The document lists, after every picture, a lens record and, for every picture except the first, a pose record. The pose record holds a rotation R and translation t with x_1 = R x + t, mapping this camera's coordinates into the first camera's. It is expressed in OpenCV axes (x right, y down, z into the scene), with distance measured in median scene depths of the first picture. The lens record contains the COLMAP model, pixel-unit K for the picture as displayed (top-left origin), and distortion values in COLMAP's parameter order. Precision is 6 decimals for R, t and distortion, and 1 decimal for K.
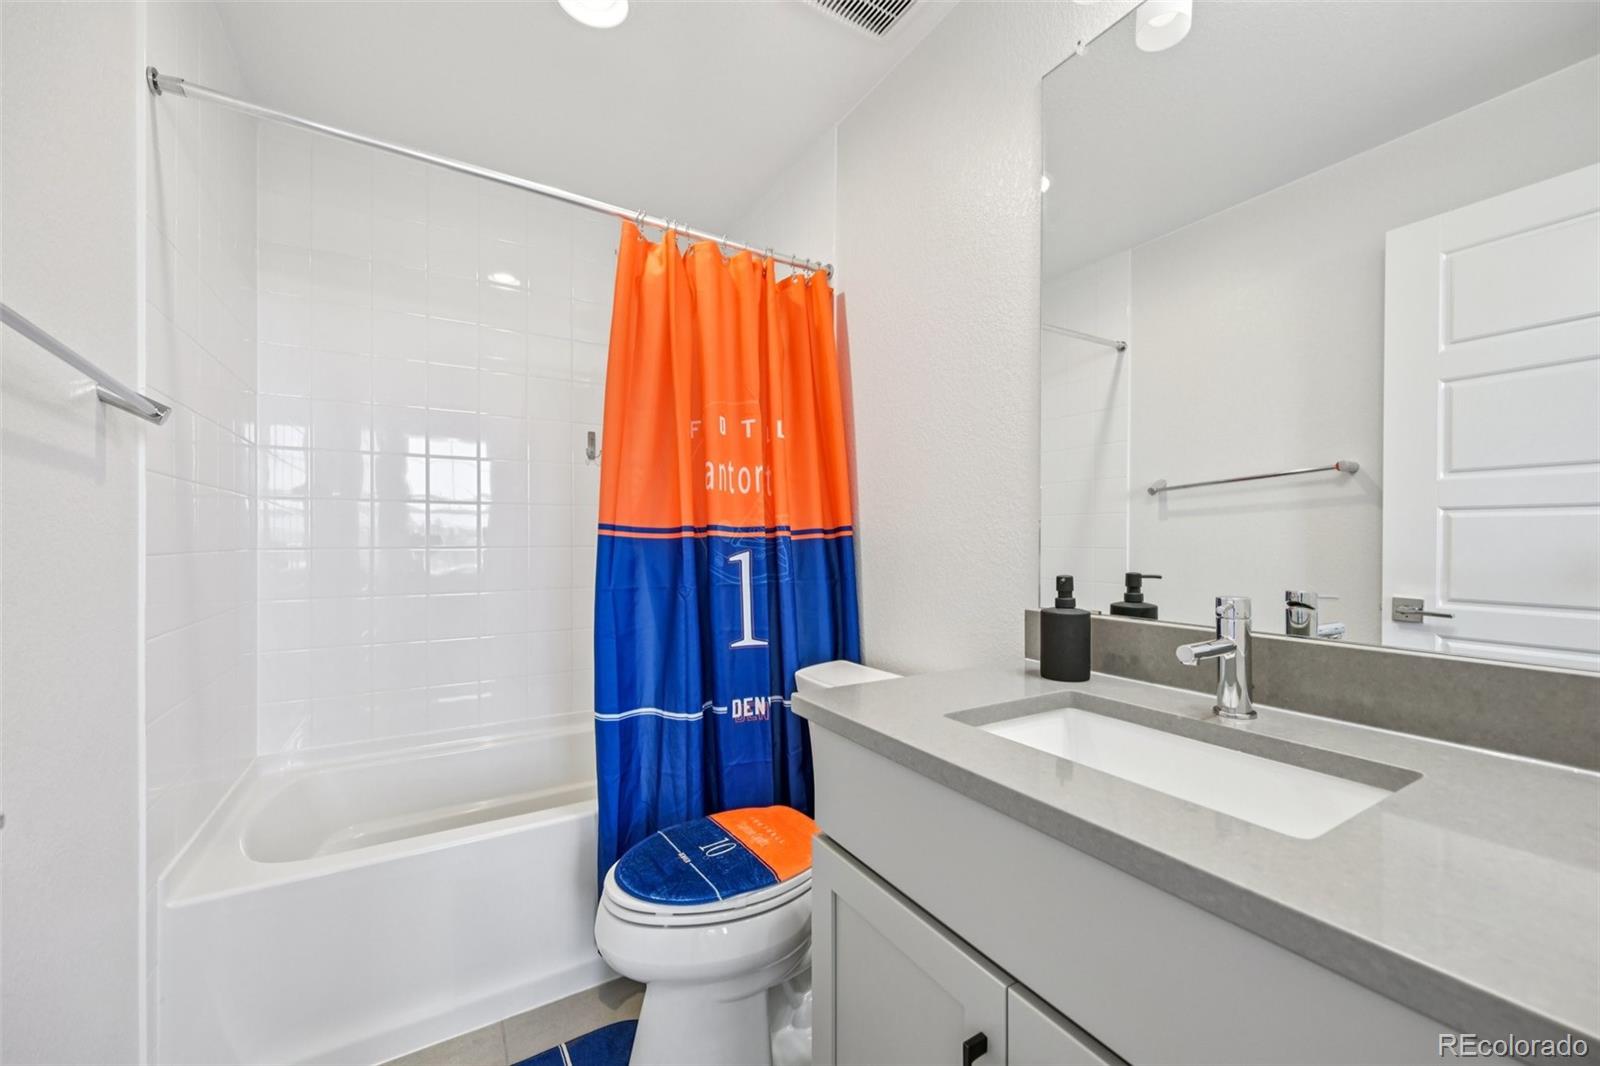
lens RADIAL K [[630.2, 0, 787.7], [0, 630.2, 542.0], [0, 0, 1]] dist [-0.002179, 0.000375]
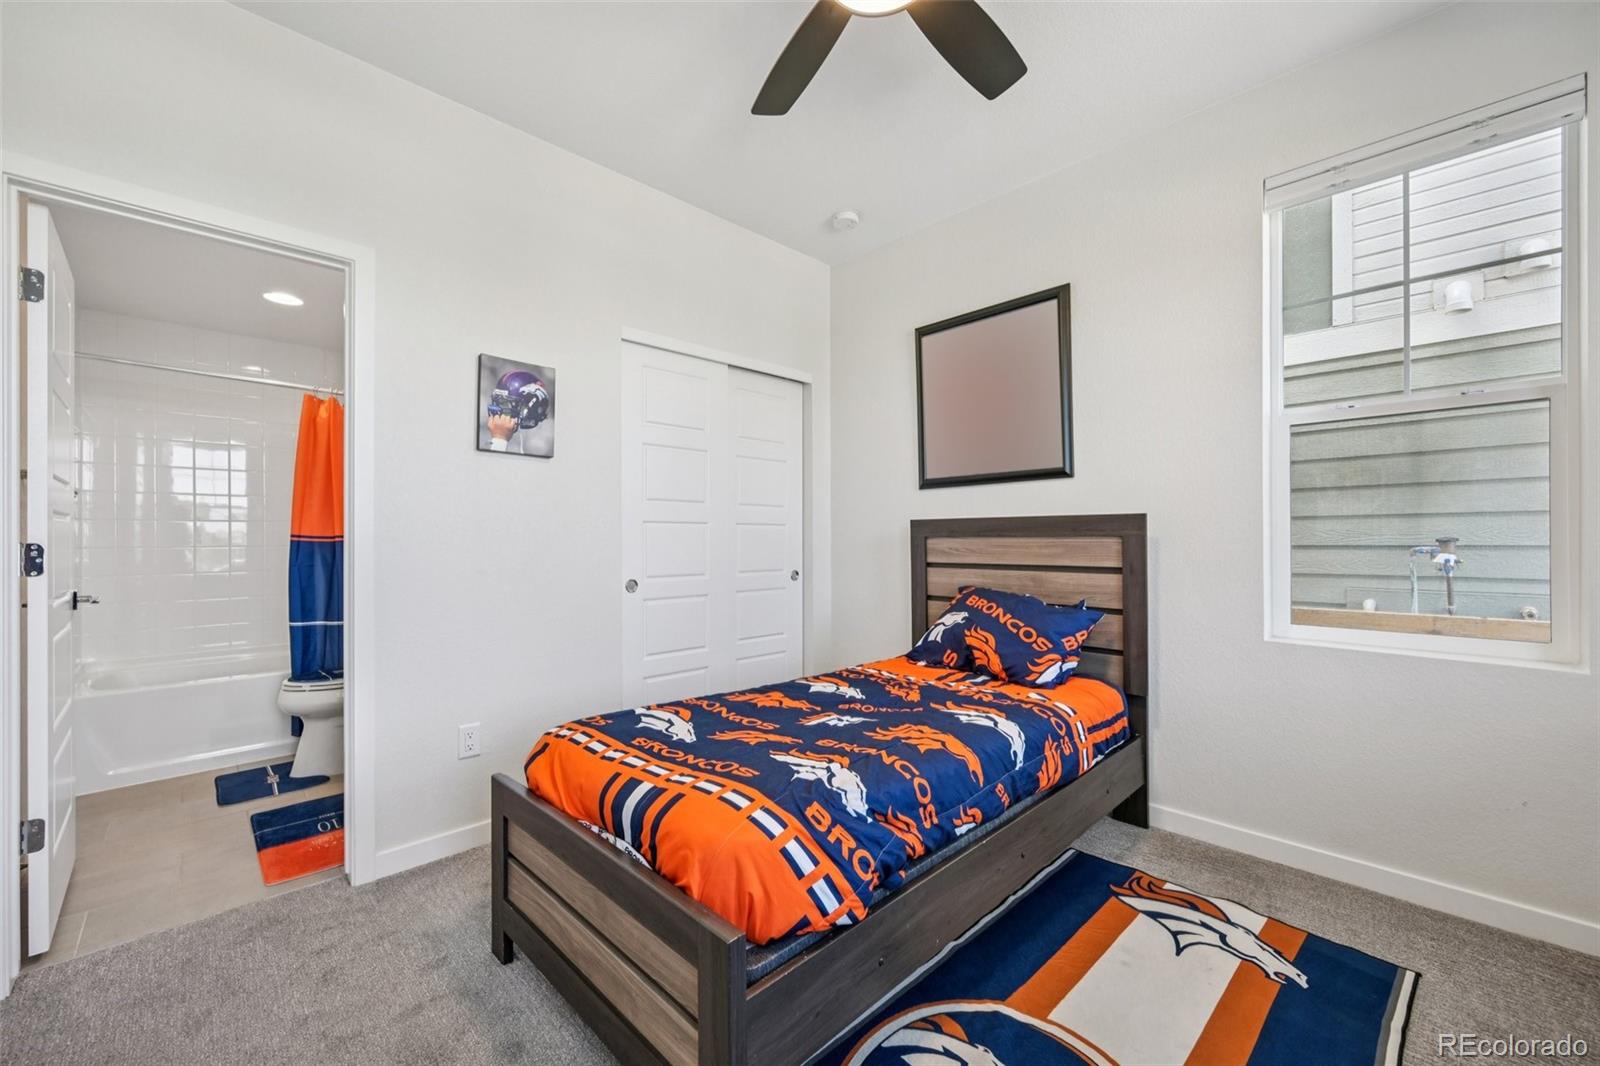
lens RADIAL K [[630.2, 0, 796.3], [0, 630.2, 539.8], [0, 0, 1]] dist [-0.002179, 0.000375]
pose [[0.970355, -0.002192, 0.241675, 0.850131], [0.000049, 0.999961, 0.008874, -0.030510], [-0.241685, -0.008599, 0.970317, -1.492285]]
